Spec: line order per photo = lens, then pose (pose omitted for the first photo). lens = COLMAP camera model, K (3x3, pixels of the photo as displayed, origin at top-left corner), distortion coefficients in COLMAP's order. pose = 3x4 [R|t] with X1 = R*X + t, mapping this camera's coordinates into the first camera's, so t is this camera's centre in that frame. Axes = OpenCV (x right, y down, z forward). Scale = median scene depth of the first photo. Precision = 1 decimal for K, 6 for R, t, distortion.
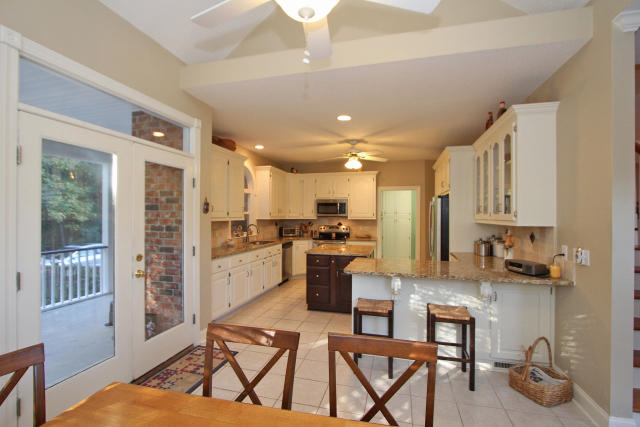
lens RADIAL K [[297.3, 0, 317.3], [0, 297.3, 216.6], [0, 0, 1]] dist [-0.010491, 0.000073]
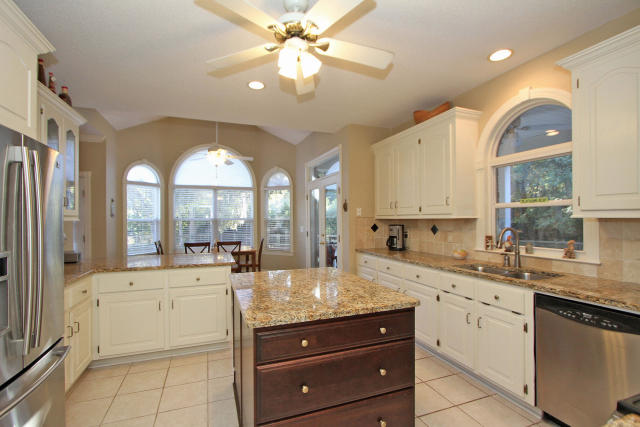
lens RADIAL K [[297.3, 0, 317.3], [0, 297.3, 216.6], [0, 0, 1]] dist [-0.010491, 0.000073]
pose [[-0.808274, 0.001702, -0.588804, 0.296599], [0.004298, 0.999986, -0.003010, 0.008036], [0.588791, -0.004964, -0.808270, 1.227567]]
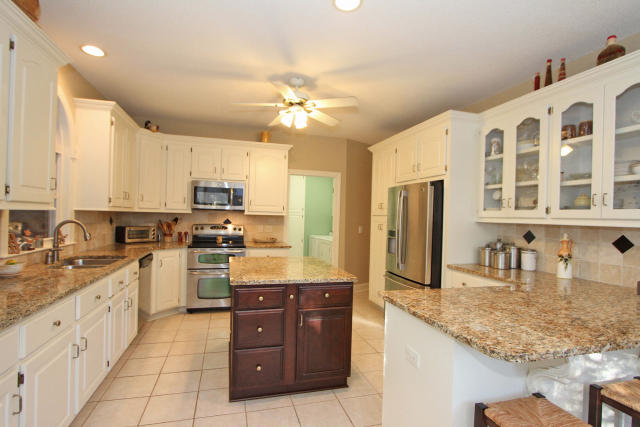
lens RADIAL K [[316.1, 0, 315.4], [0, 316.1, 218.4], [0, 0, 1]] dist [-0.014285, 0.000108]
pose [[0.855162, 0.014935, 0.518146, -0.151599], [-0.021952, 0.999732, 0.007413, 0.011119], [-0.517896, -0.017714, 0.855260, 0.418671]]
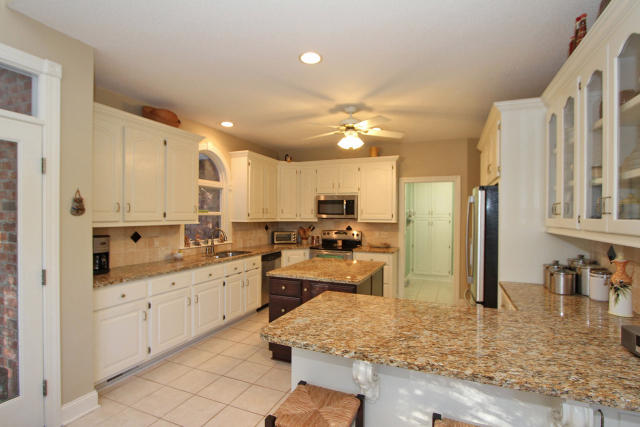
lens RADIAL K [[316.1, 0, 315.4], [0, 316.1, 218.4], [0, 0, 1]] dist [-0.014285, 0.000108]
pose [[0.990268, 0.004172, -0.139108, 0.134680], [-0.003202, 0.999969, 0.007195, -0.007169], [0.139134, -0.006679, 0.990251, 0.259336]]
